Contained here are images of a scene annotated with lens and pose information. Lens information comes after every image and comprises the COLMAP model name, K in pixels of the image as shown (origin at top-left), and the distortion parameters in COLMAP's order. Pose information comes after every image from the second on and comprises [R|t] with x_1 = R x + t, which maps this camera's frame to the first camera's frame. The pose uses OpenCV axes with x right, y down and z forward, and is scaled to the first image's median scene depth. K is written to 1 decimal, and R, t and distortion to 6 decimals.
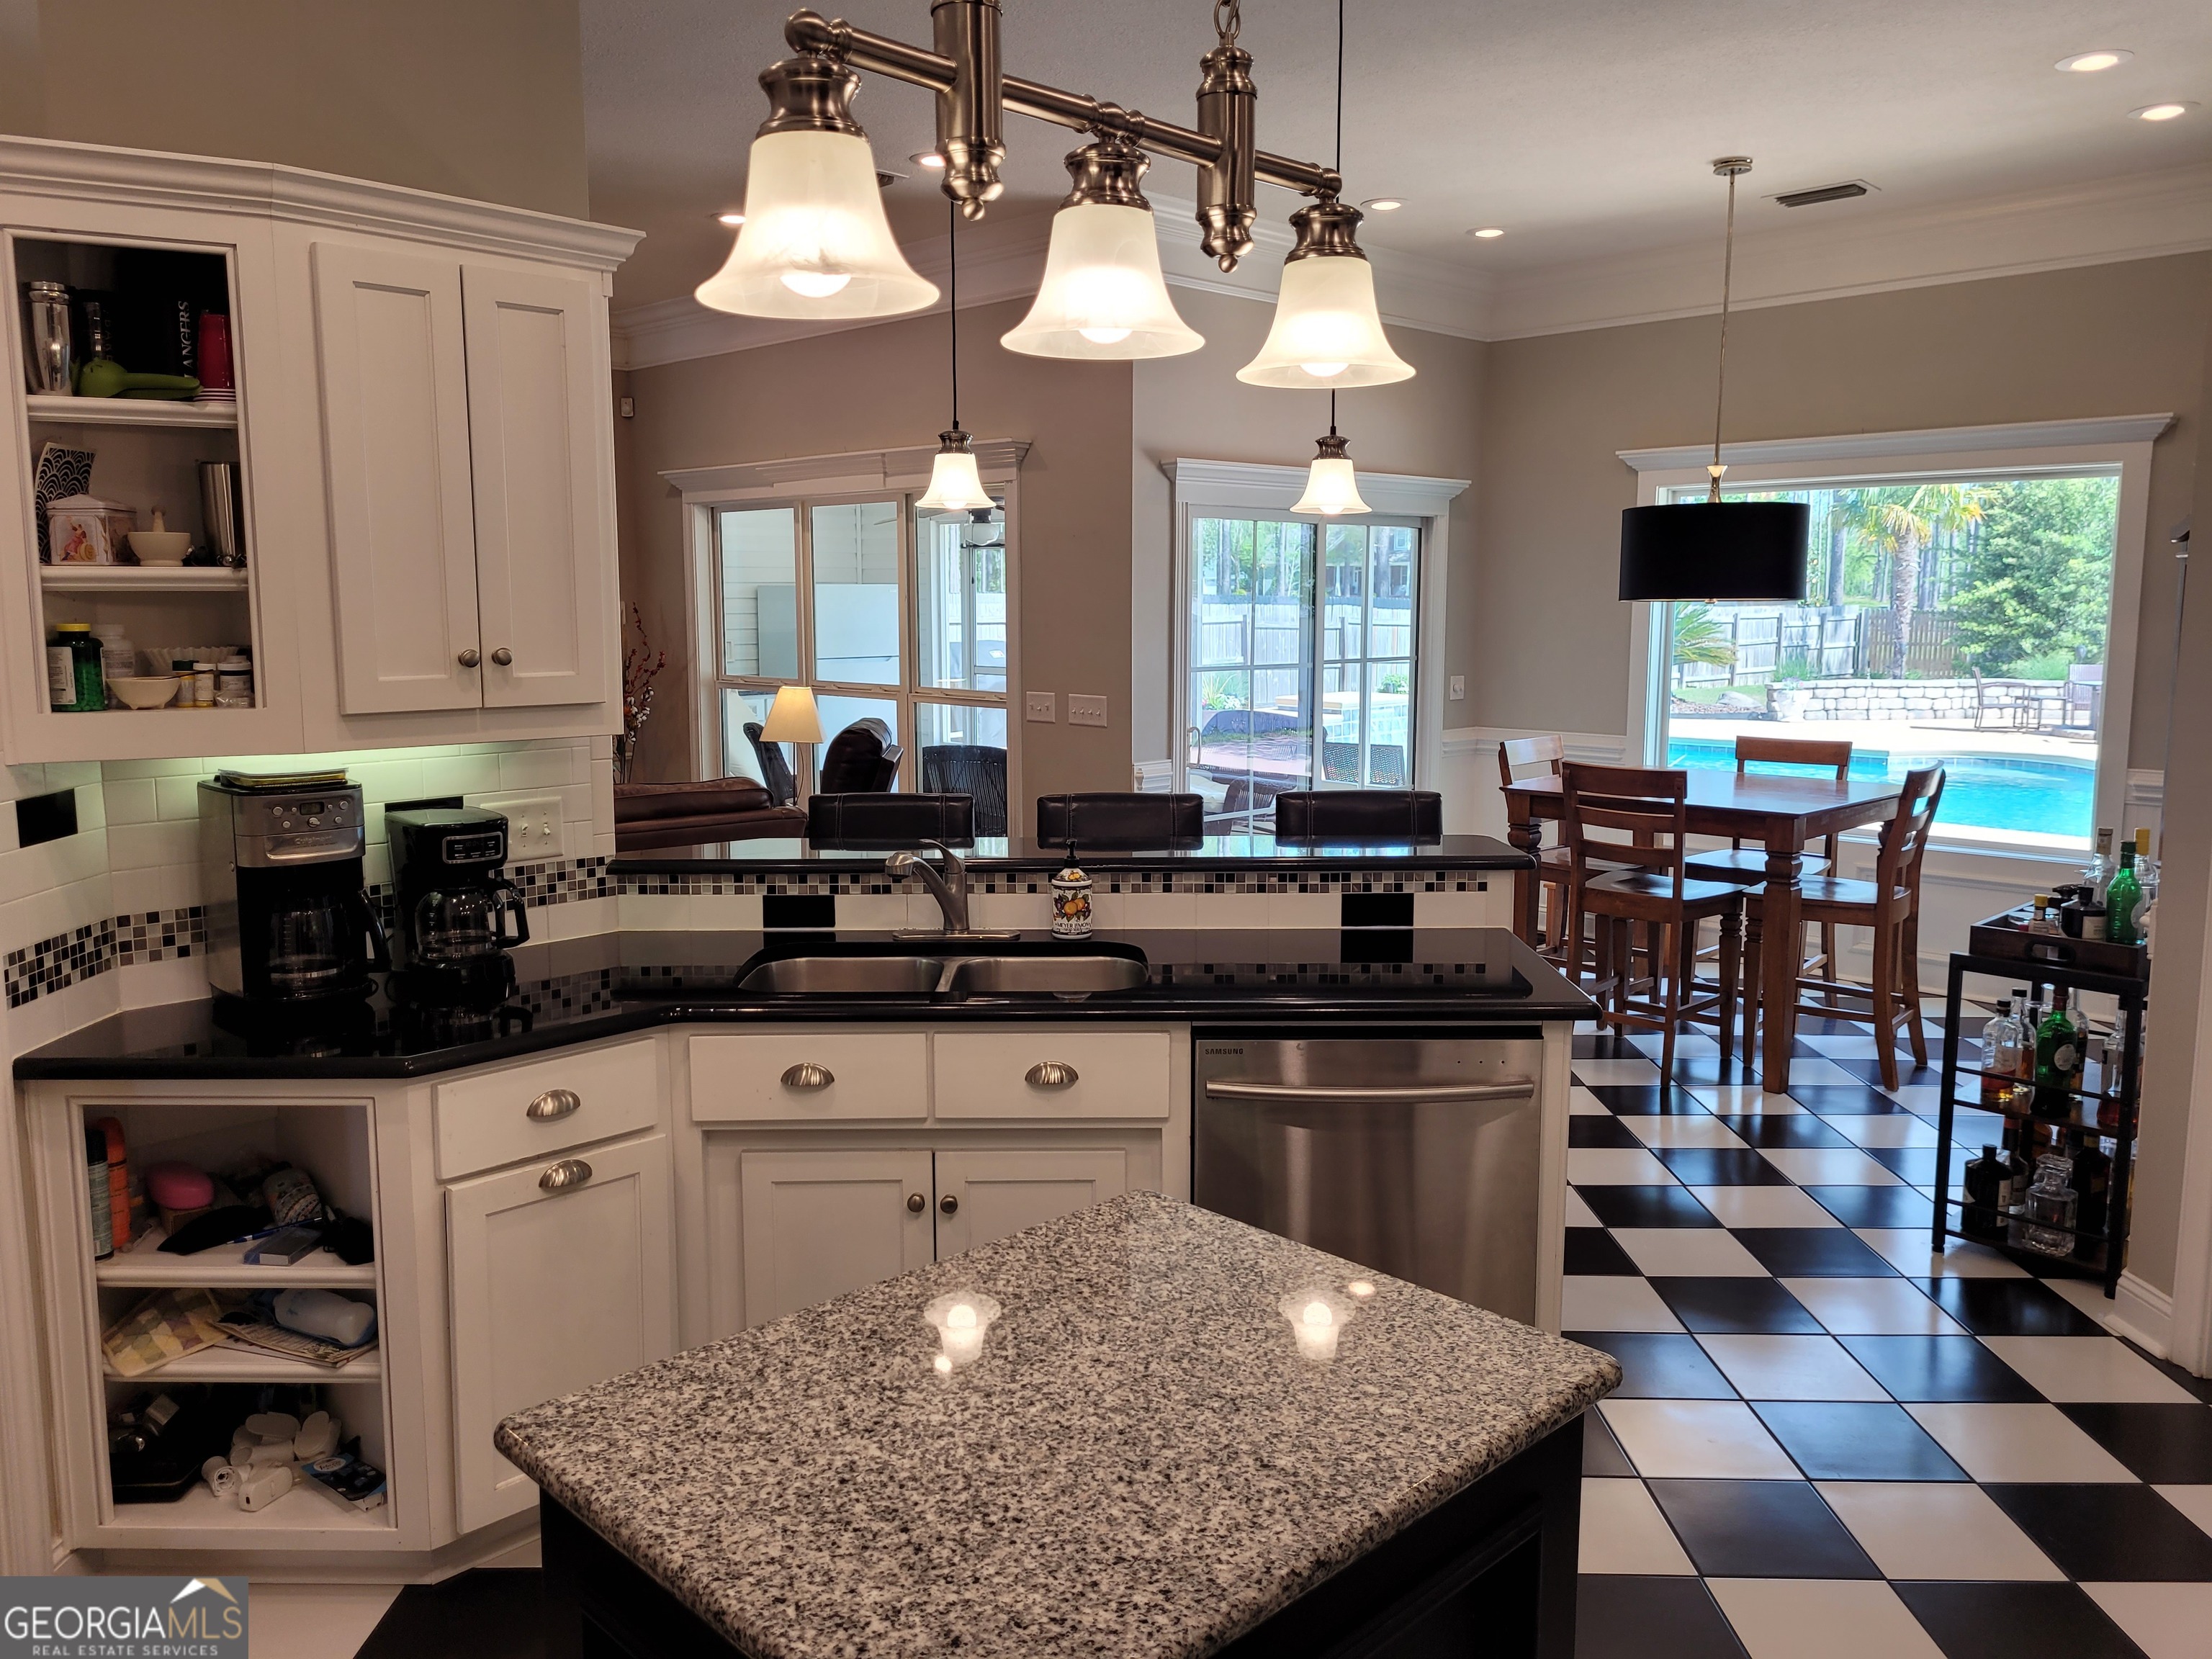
lens RADIAL K [[1665.6, 0, 1091.5], [0, 1665.6, 806.2], [0, 0, 1]] dist [0.057571, -0.047979]
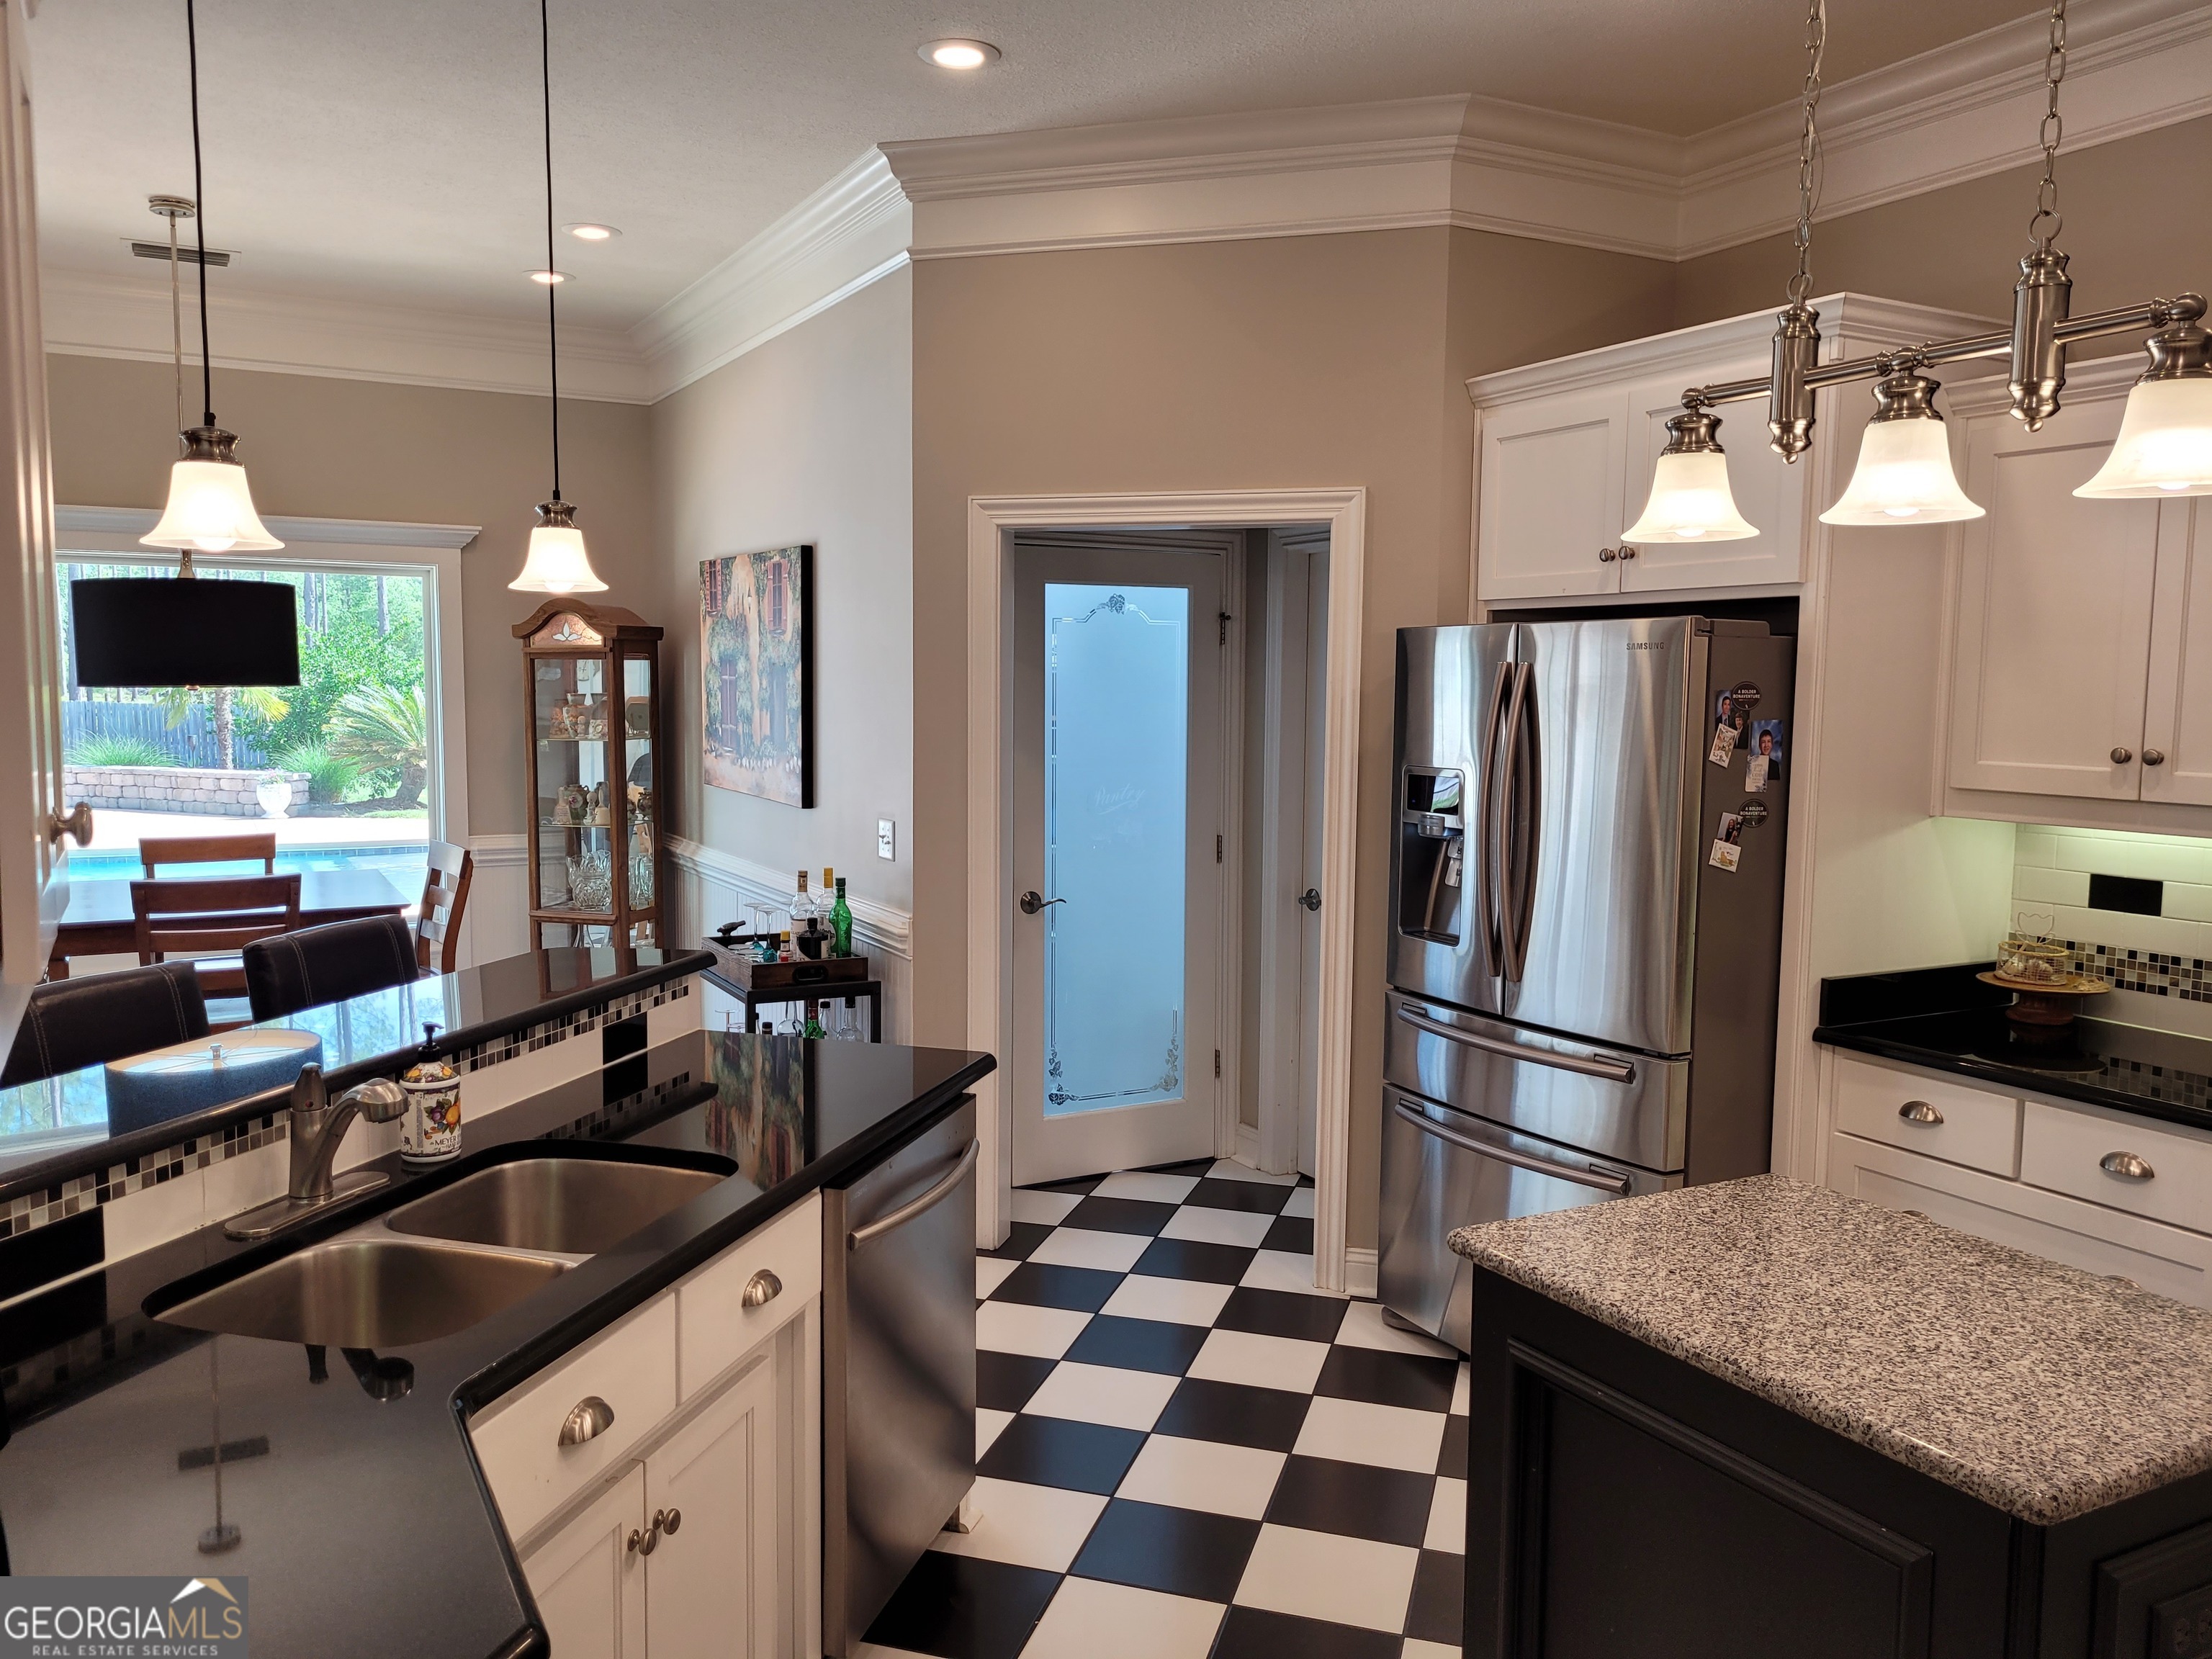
lens RADIAL K [[1665.6, 0, 1091.5], [0, 1665.6, 806.2], [0, 0, 1]] dist [0.057571, -0.047979]
pose [[0.276519, -0.066977, 0.958672, -0.613611], [0.112149, 0.993001, 0.037027, -0.066334], [-0.954442, 0.097275, 0.282095, 0.508073]]
